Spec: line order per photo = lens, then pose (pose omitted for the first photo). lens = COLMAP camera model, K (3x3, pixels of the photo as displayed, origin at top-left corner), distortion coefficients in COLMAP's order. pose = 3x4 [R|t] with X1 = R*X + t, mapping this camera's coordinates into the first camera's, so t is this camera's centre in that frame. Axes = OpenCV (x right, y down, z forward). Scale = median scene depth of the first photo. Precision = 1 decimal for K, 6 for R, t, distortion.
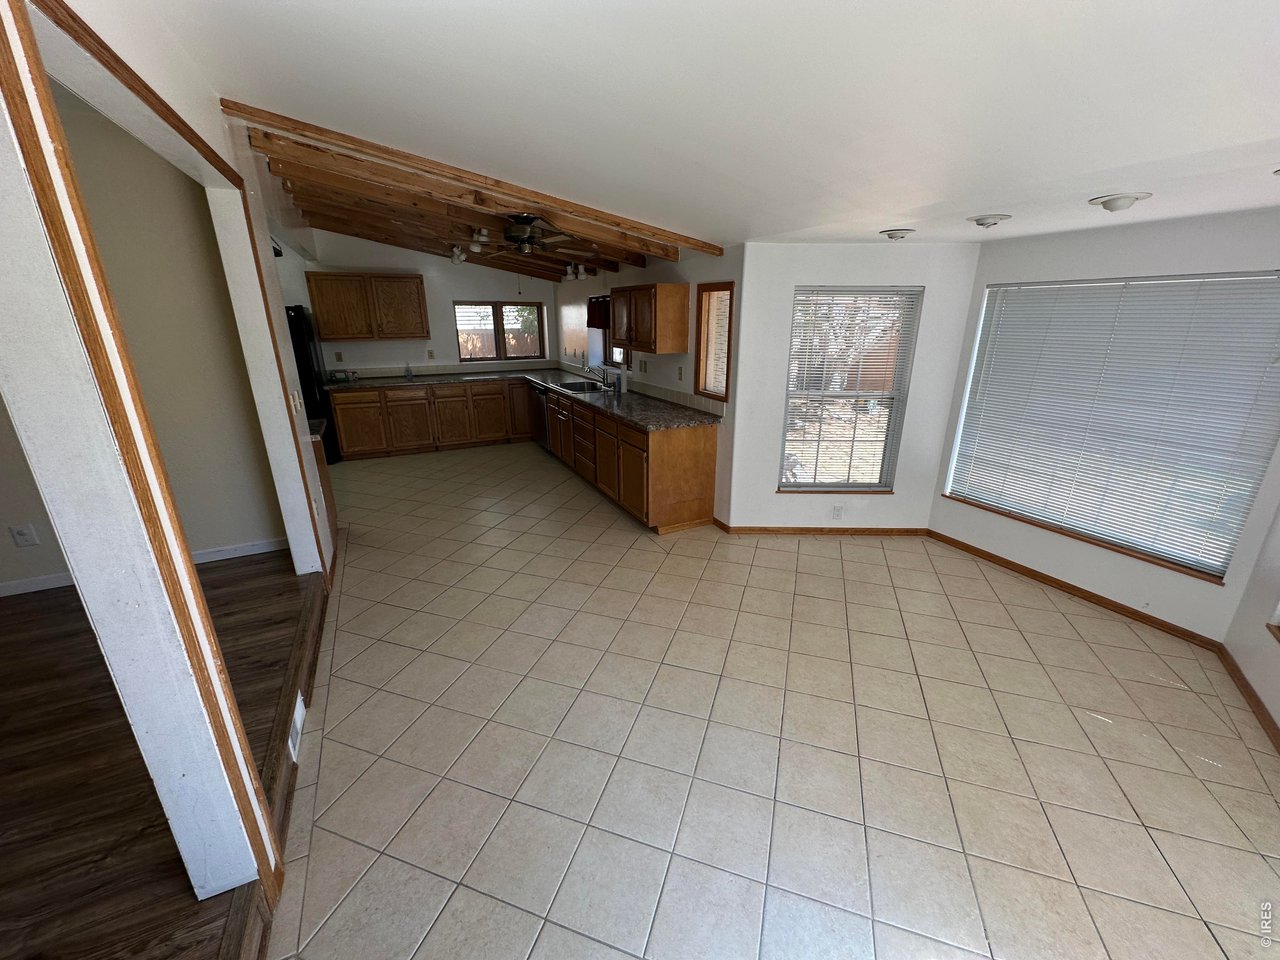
lens RADIAL K [[510.8, 0, 640.0], [0, 510.8, 480.0], [0, 0, 1]] dist [-0.000985, -0.000065]
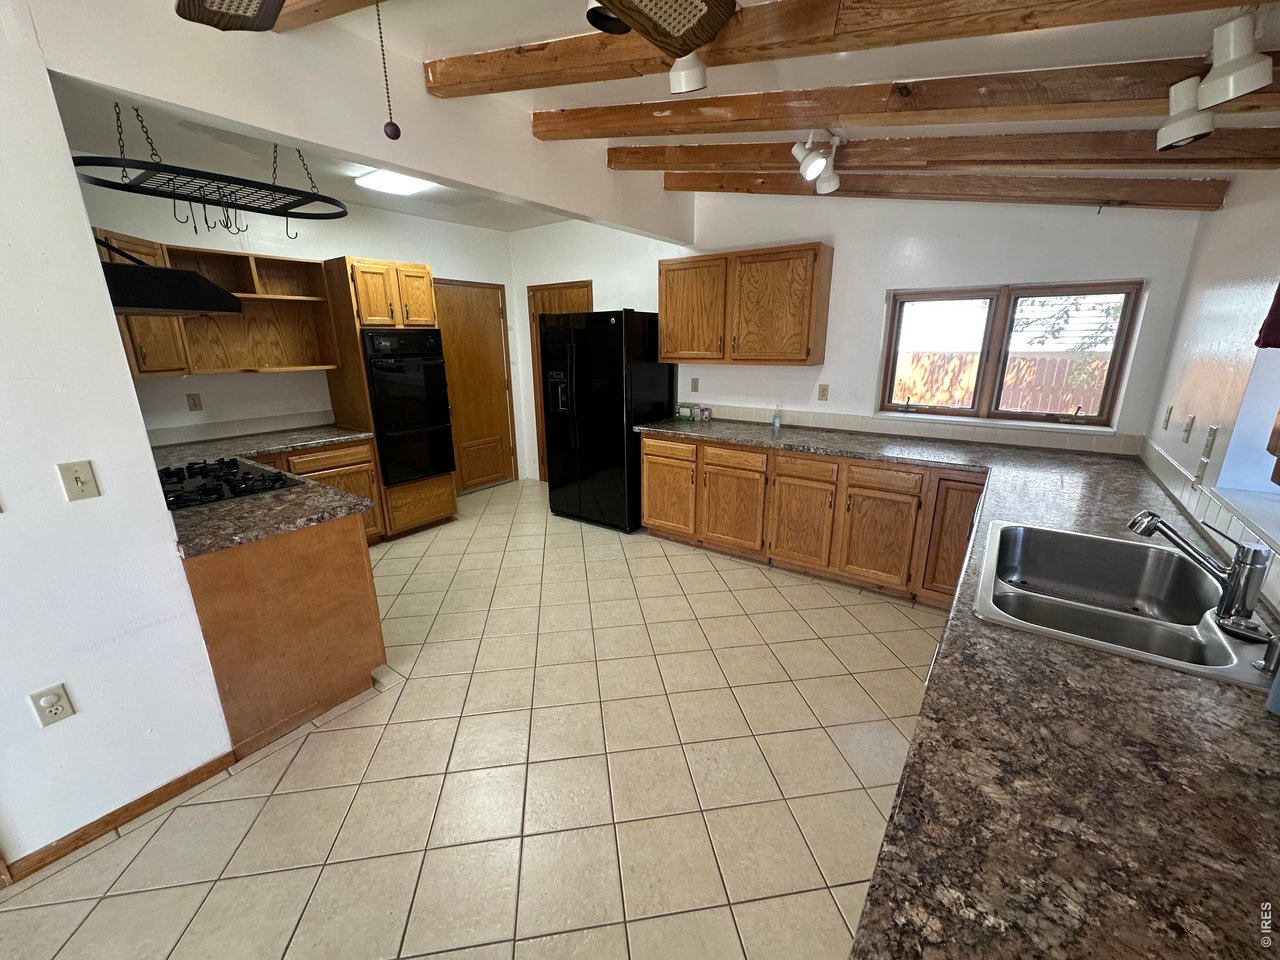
lens RADIAL K [[510.8, 0, 640.0], [0, 510.8, 480.0], [0, 0, 1]] dist [-0.000985, -0.000065]
pose [[0.456251, 0.234839, -0.858304, -0.008995], [-0.266757, 0.956283, 0.119846, -0.169487], [0.848926, 0.174279, 0.498950, 0.578106]]
